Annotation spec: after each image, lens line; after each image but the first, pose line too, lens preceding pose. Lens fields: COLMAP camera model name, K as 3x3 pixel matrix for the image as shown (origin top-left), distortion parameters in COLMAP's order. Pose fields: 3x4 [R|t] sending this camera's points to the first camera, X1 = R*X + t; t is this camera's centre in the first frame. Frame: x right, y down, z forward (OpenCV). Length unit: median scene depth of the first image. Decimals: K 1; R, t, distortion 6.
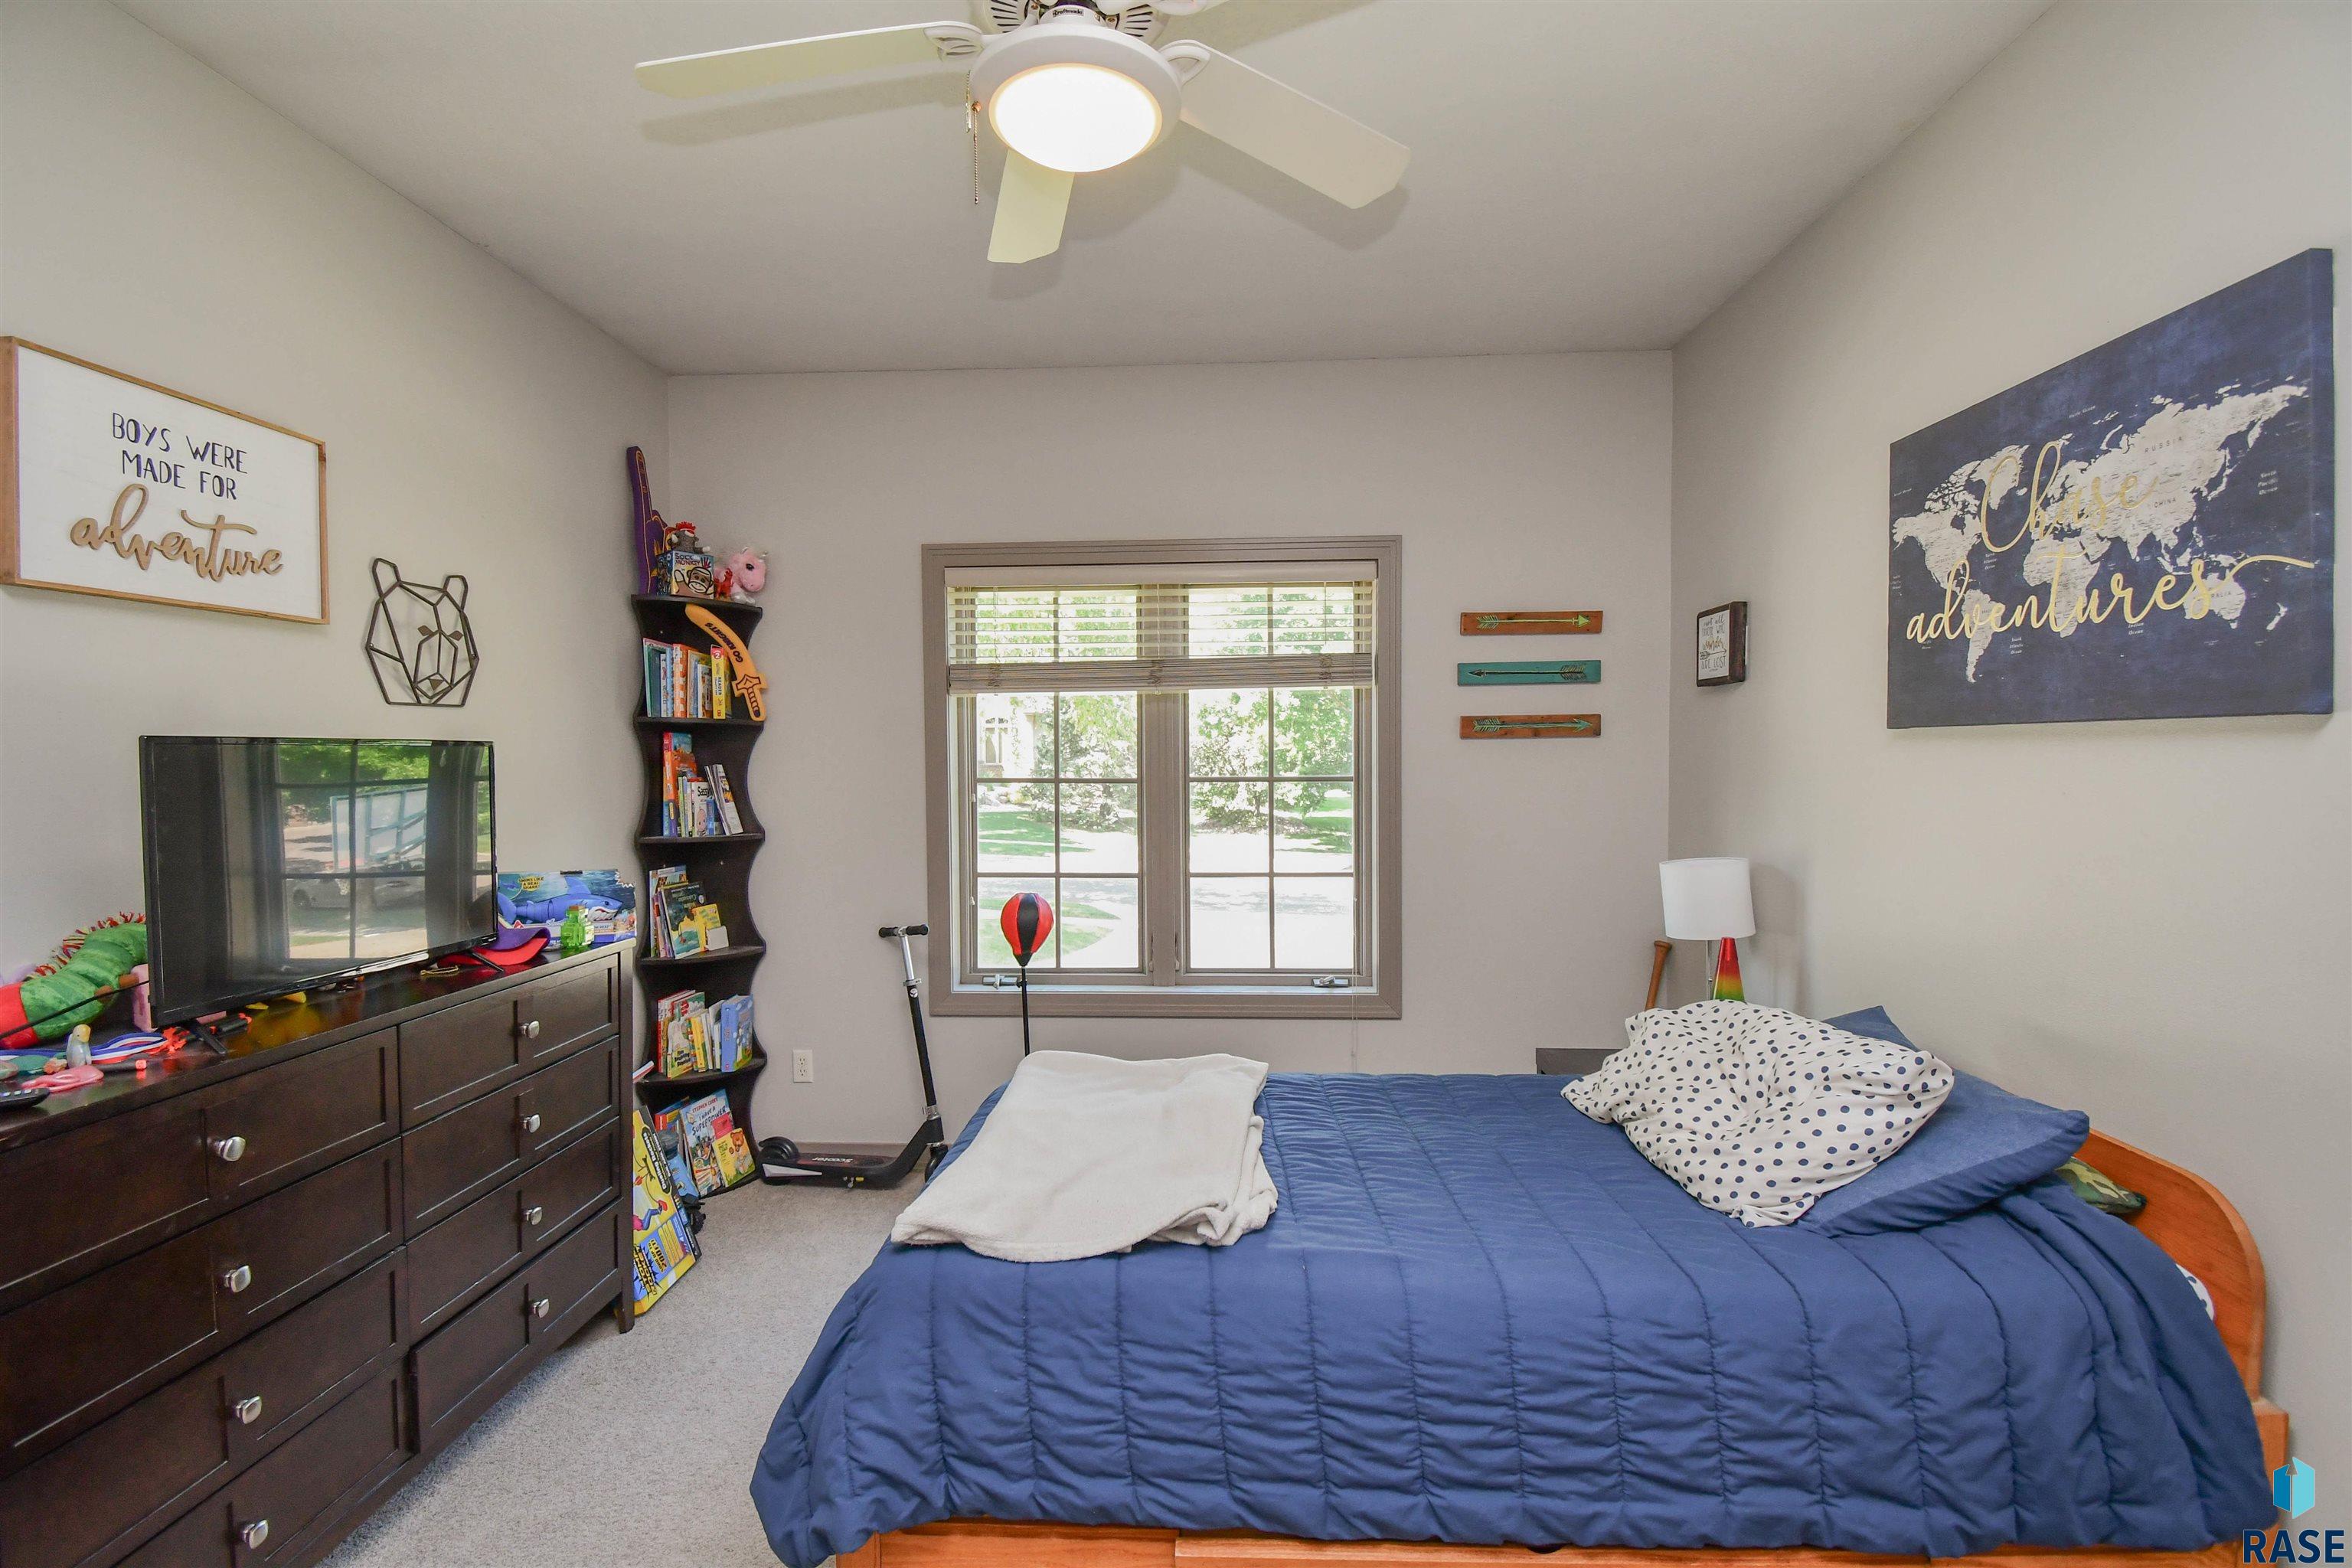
lens RADIAL K [[1063.1, 0, 1079.1], [0, 1063.1, 786.6], [0, 0, 1]] dist [0.008062, -0.018575]
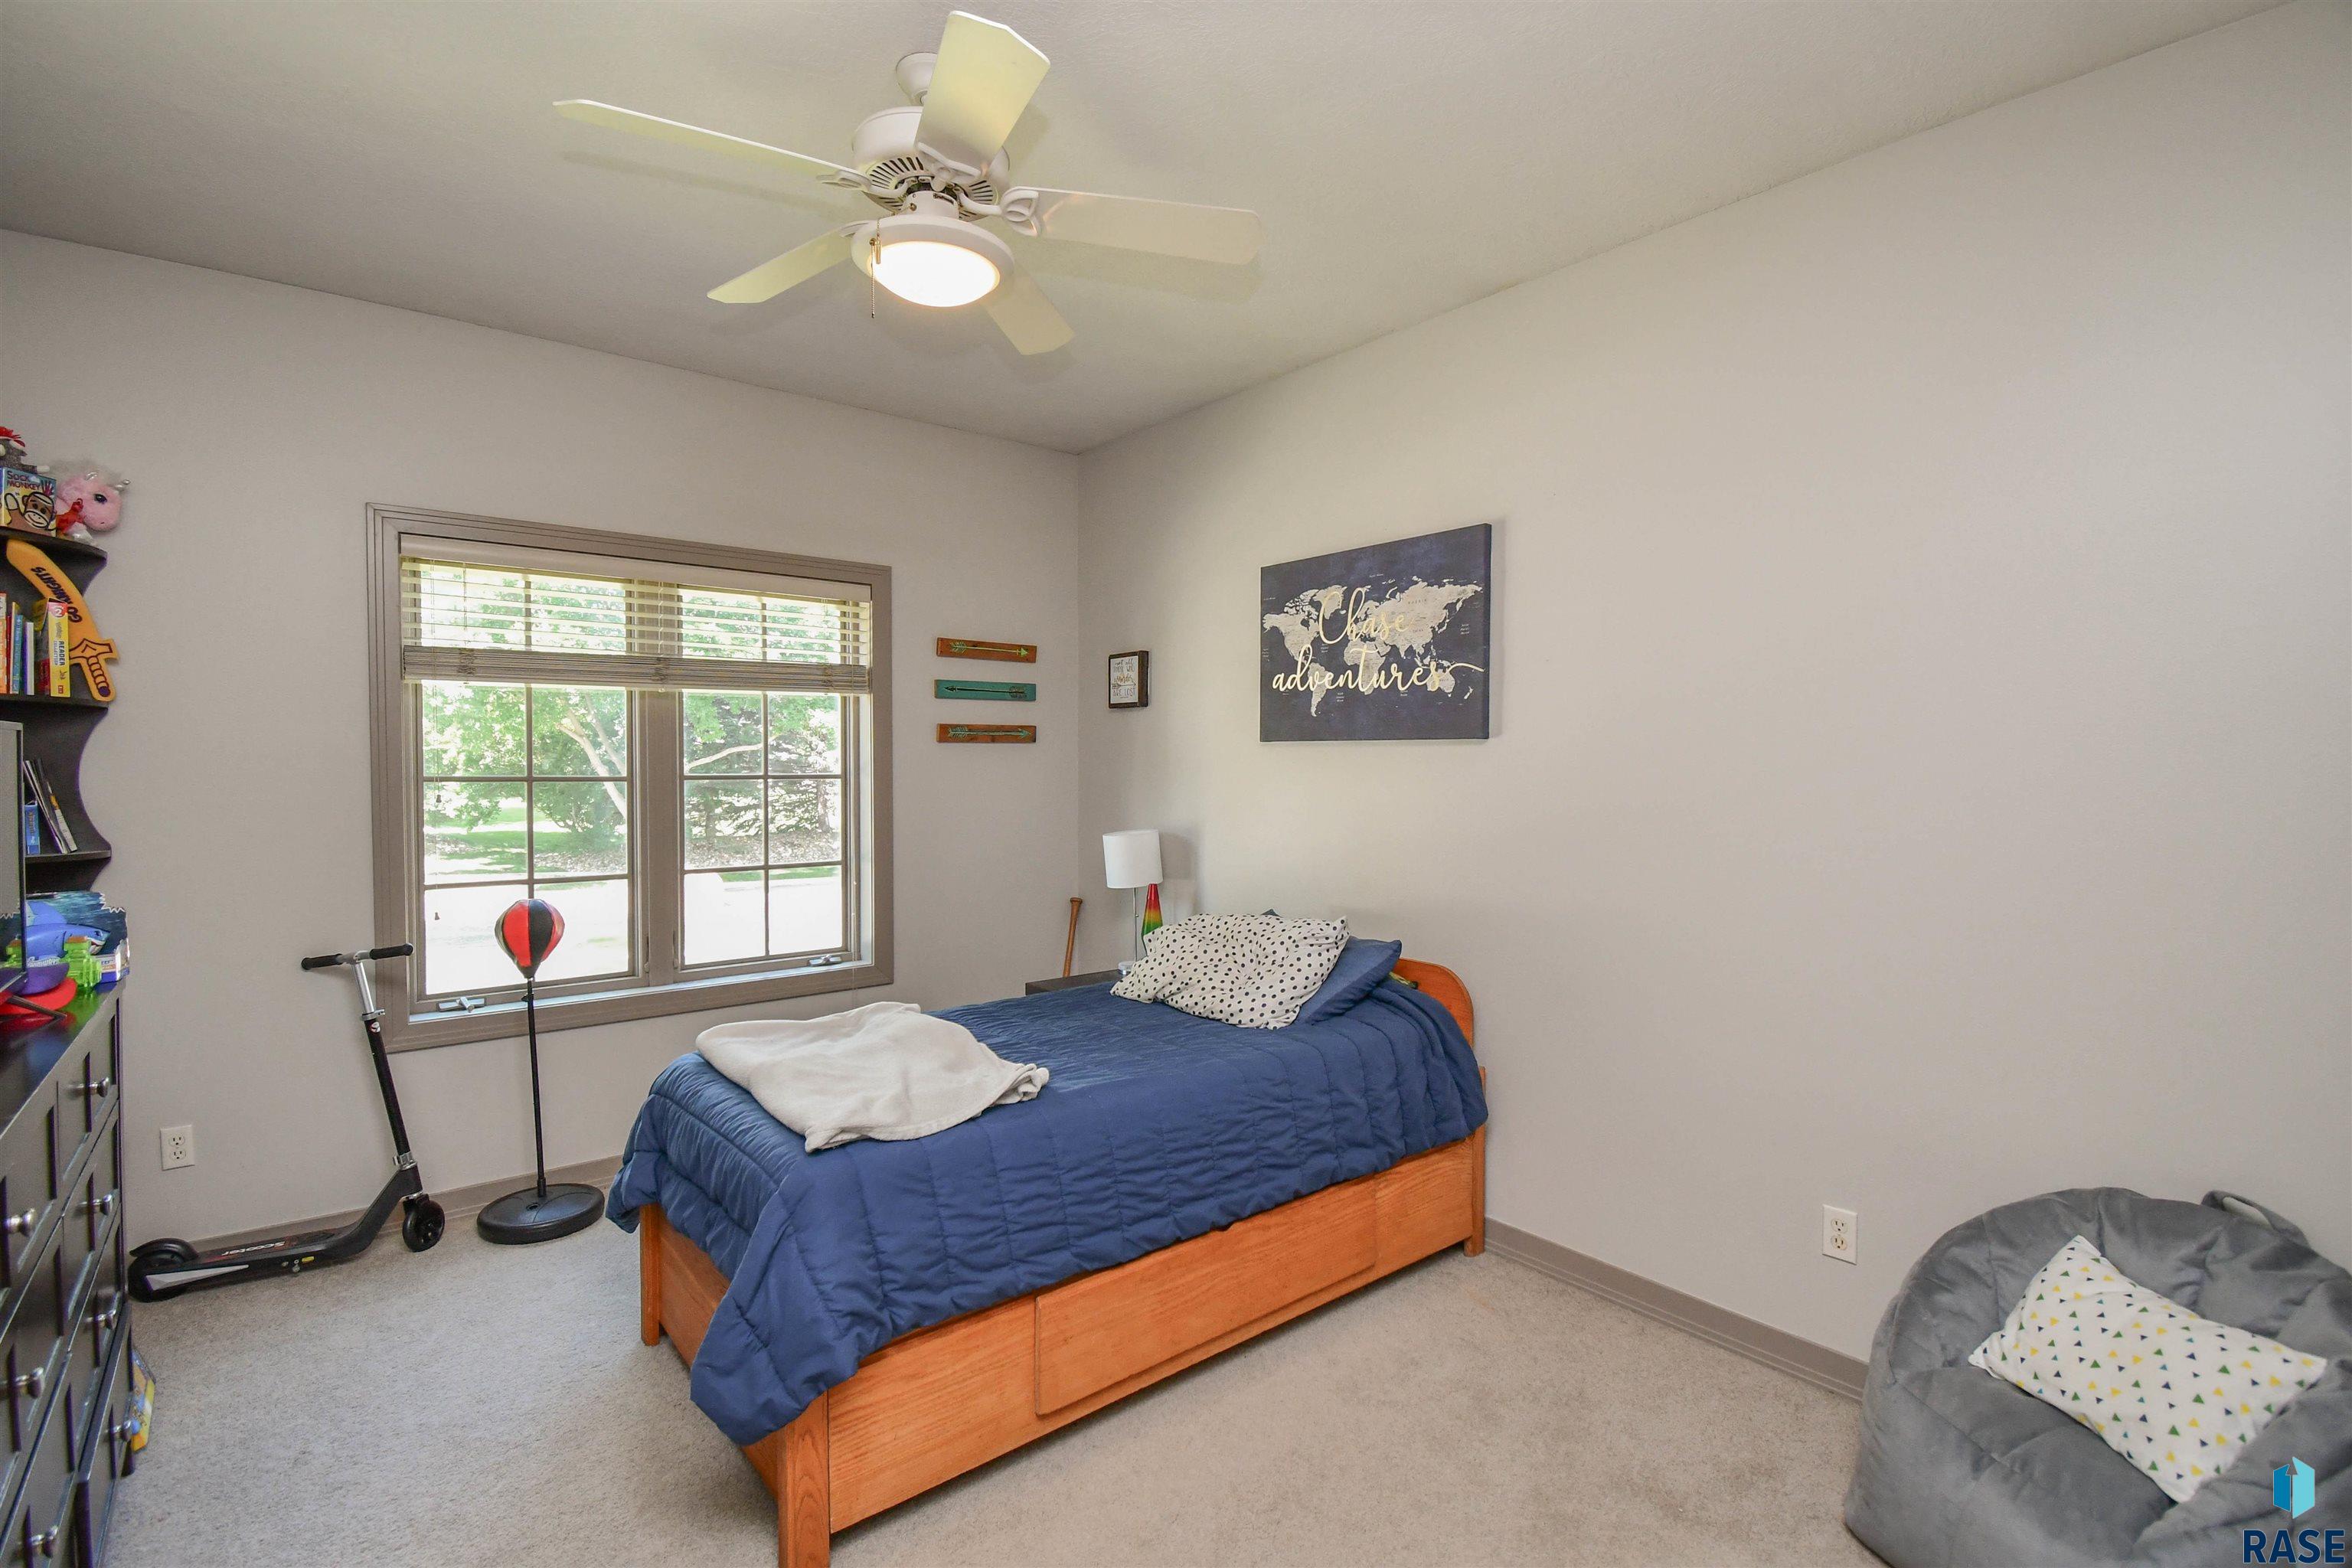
lens RADIAL K [[1063.1, 0, 1181.2], [0, 1063.1, 774.6], [0, 0, 1]] dist [0.008062, -0.018575]
pose [[0.736261, -0.001179, 0.676697, -0.339096], [0.010917, 0.999889, -0.010136, 0.008575], [-0.676610, 0.014850, 0.736192, -0.091590]]
